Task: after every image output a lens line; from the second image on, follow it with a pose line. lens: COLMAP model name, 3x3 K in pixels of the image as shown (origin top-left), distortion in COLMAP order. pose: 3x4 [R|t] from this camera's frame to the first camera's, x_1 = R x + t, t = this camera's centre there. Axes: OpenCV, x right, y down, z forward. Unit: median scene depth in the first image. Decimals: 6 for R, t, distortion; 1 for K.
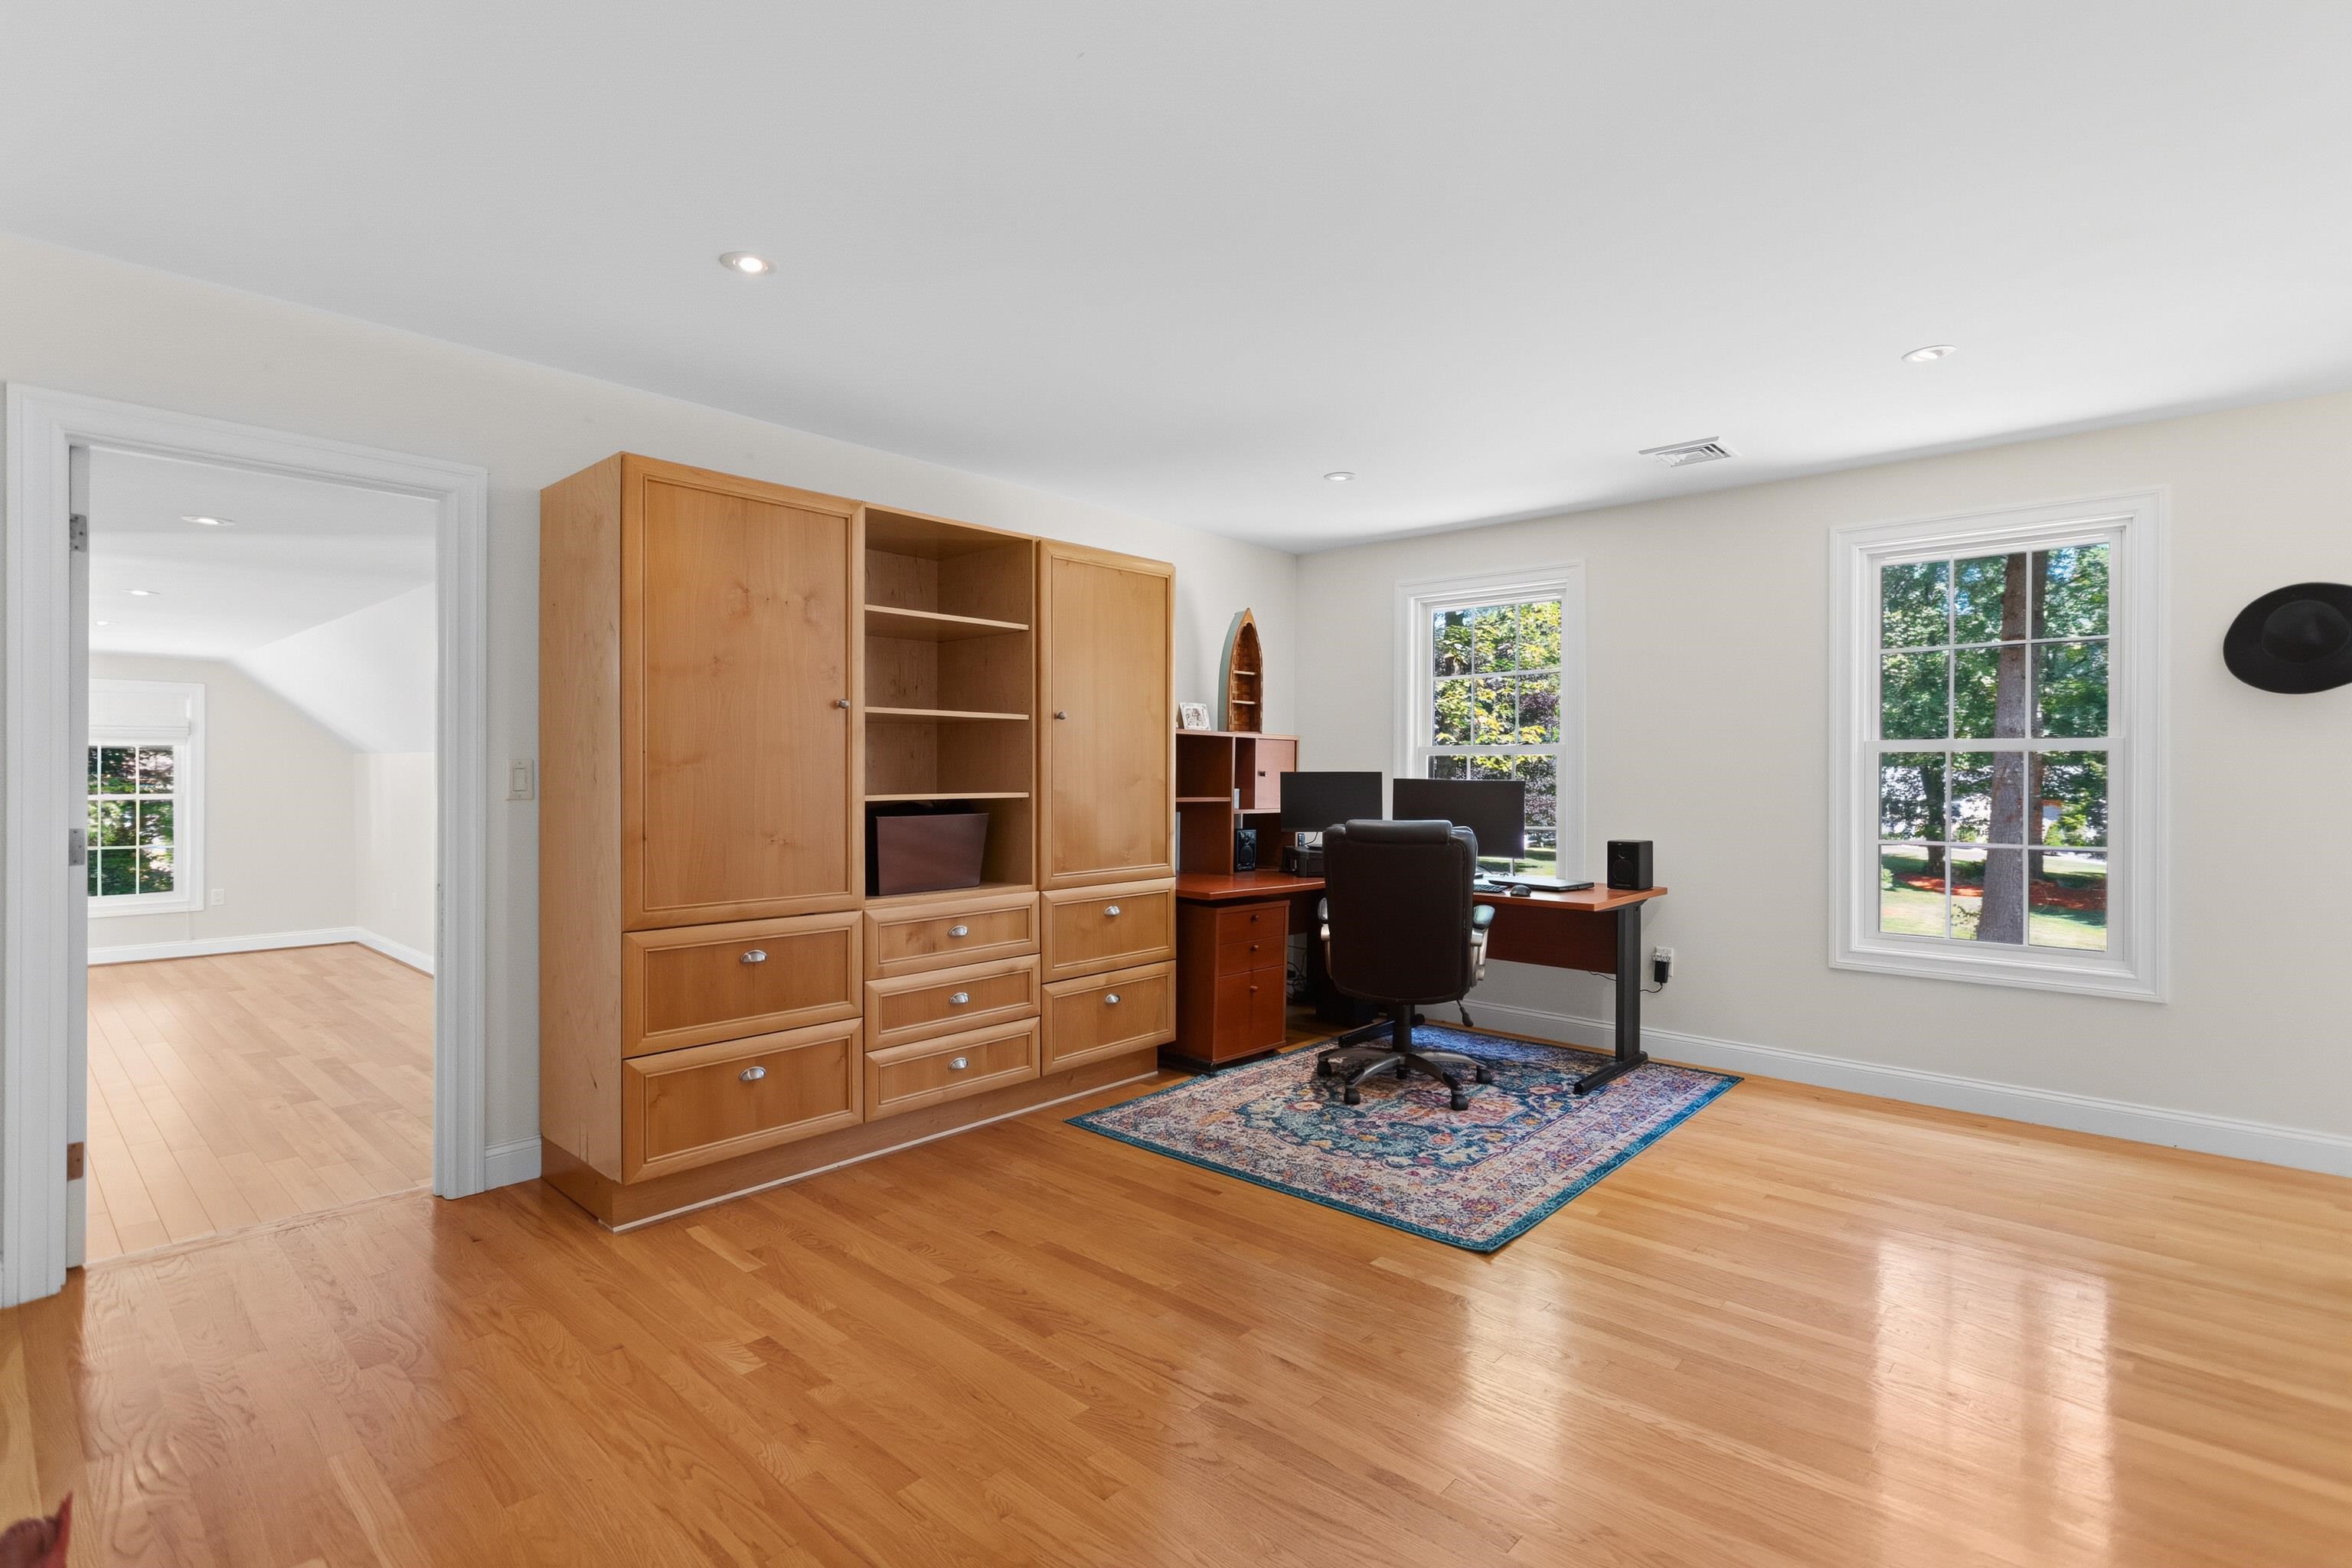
lens RADIAL K [[1108.4, 0, 1200.6], [0, 1108.4, 777.3], [0, 0, 1]] dist [0.001850, 0.002023]
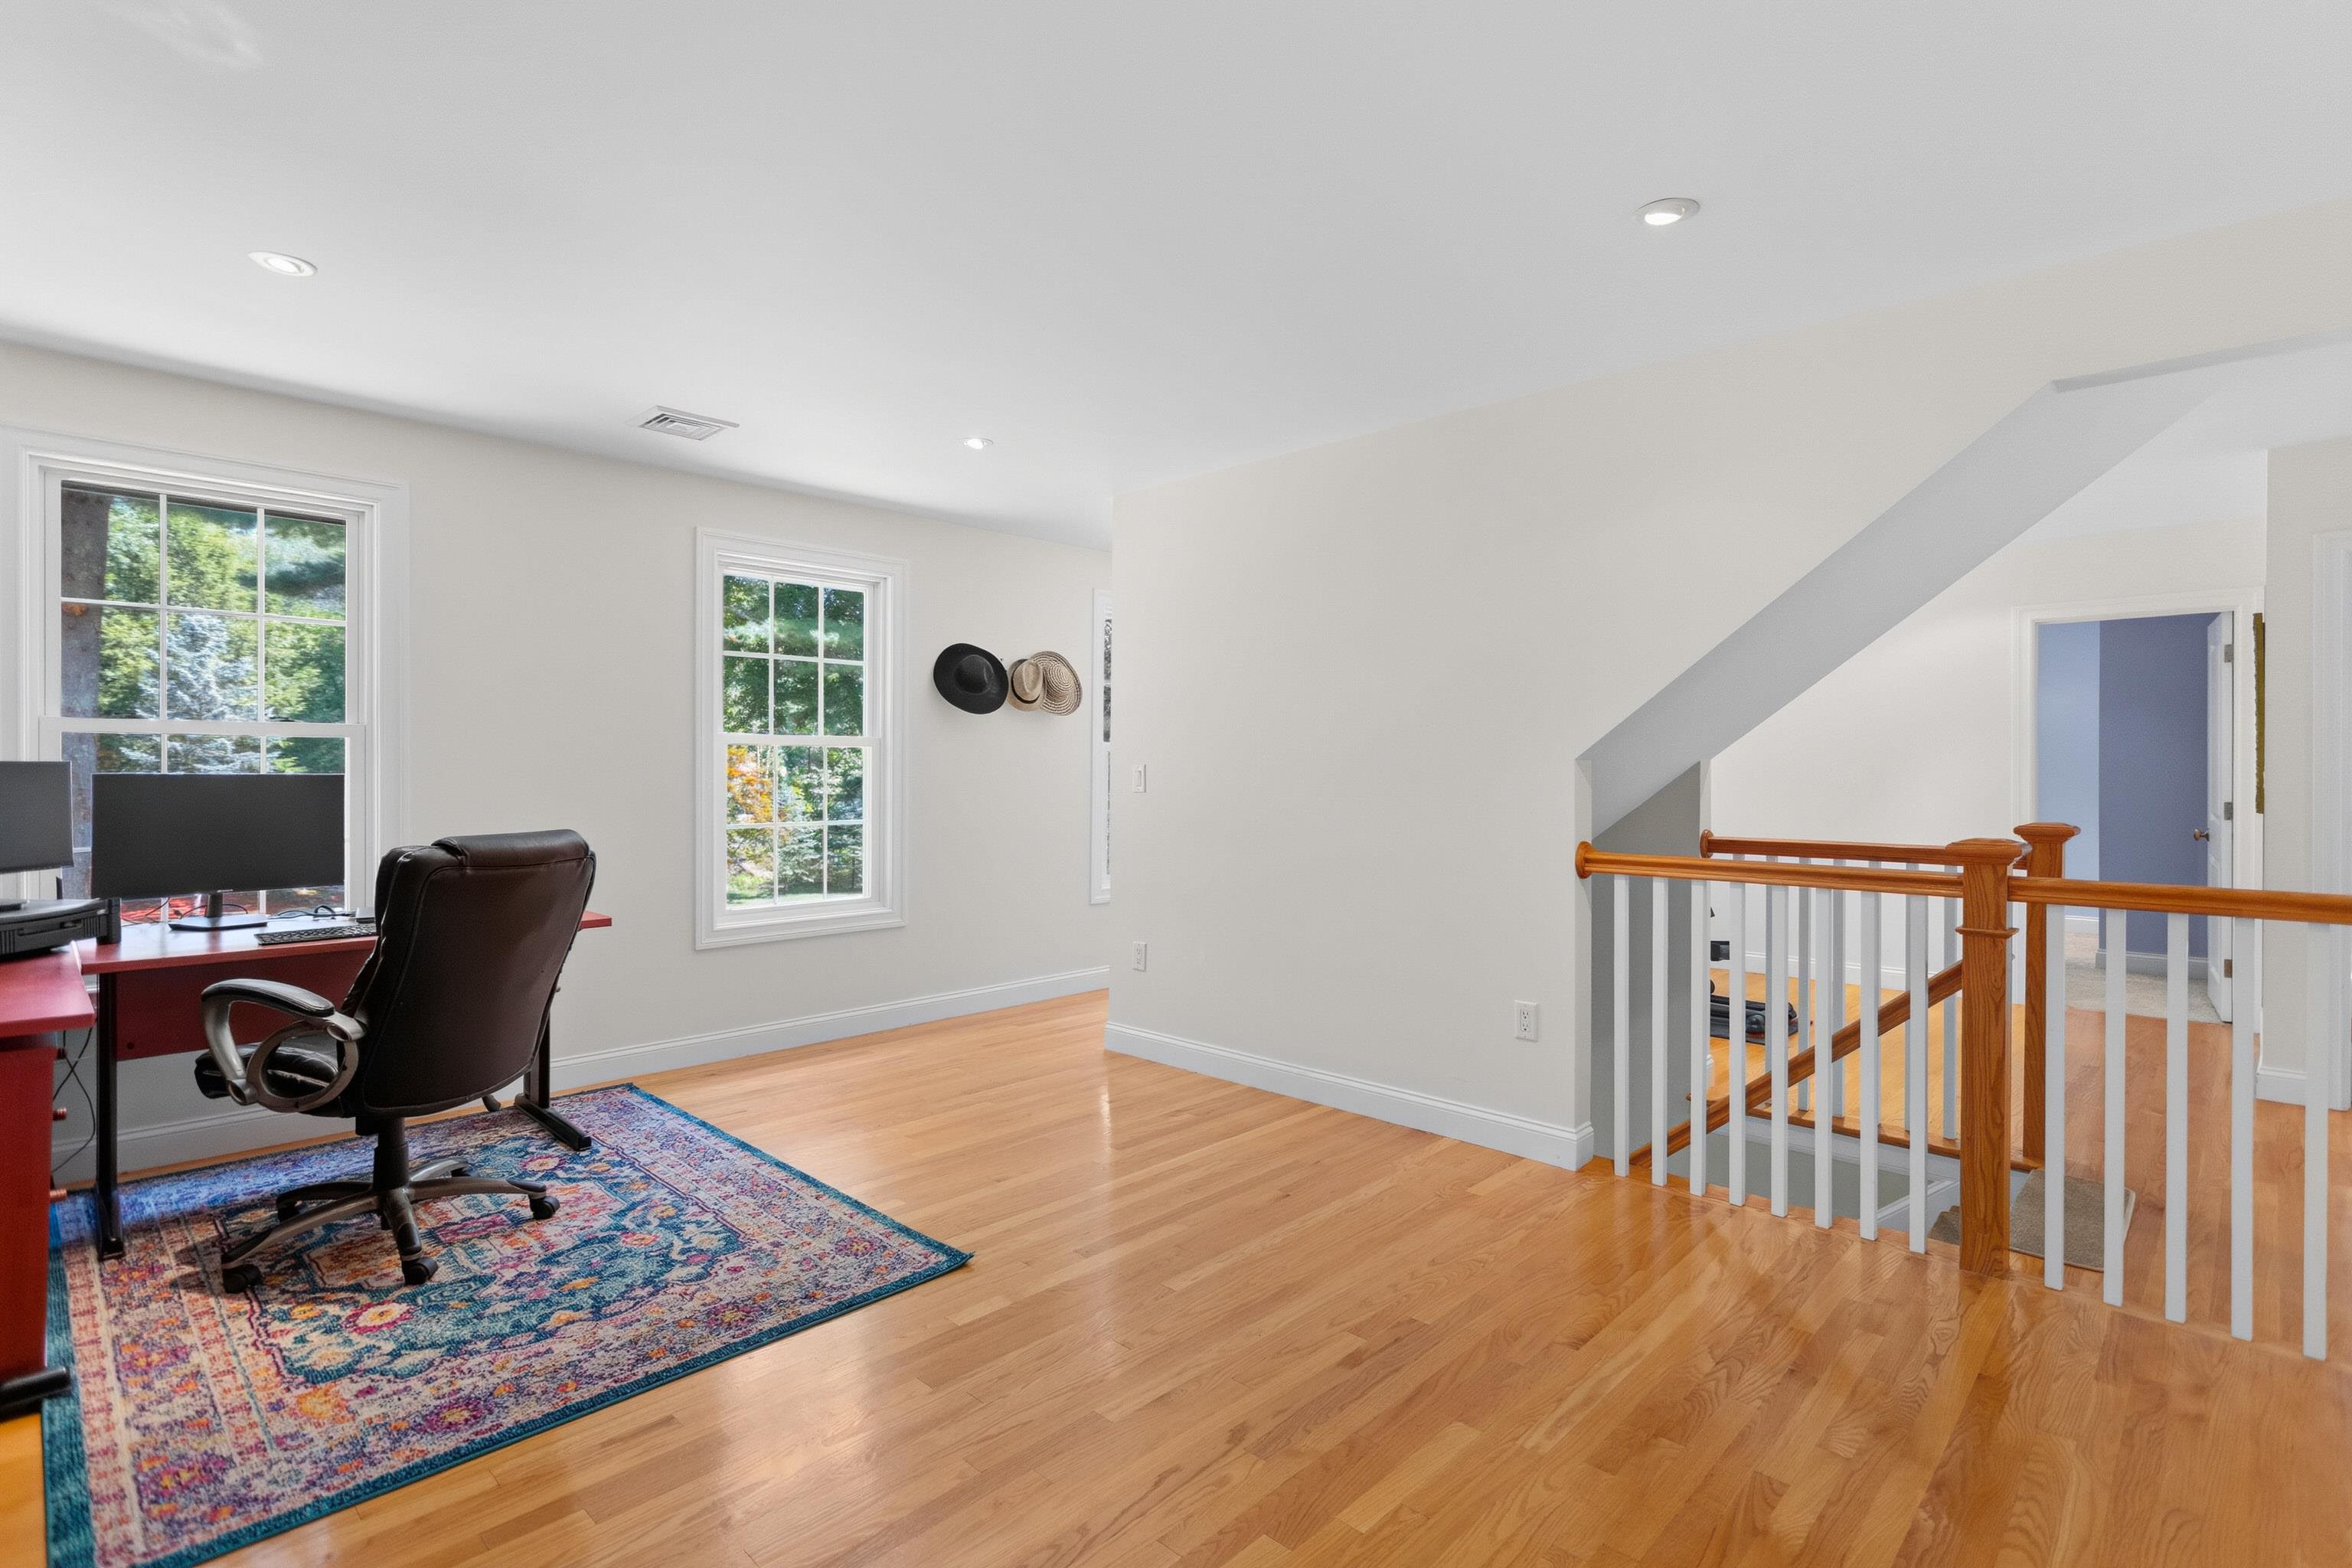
lens RADIAL K [[1108.4, 0, 1177.8], [0, 1108.4, 770.1], [0, 0, 1]] dist [0.001850, 0.002023]
pose [[0.038710, -0.003722, 0.999244, -0.520226], [-0.000881, 0.999993, 0.003759, -0.002195], [-0.999250, -0.001025, 0.038706, 0.580025]]
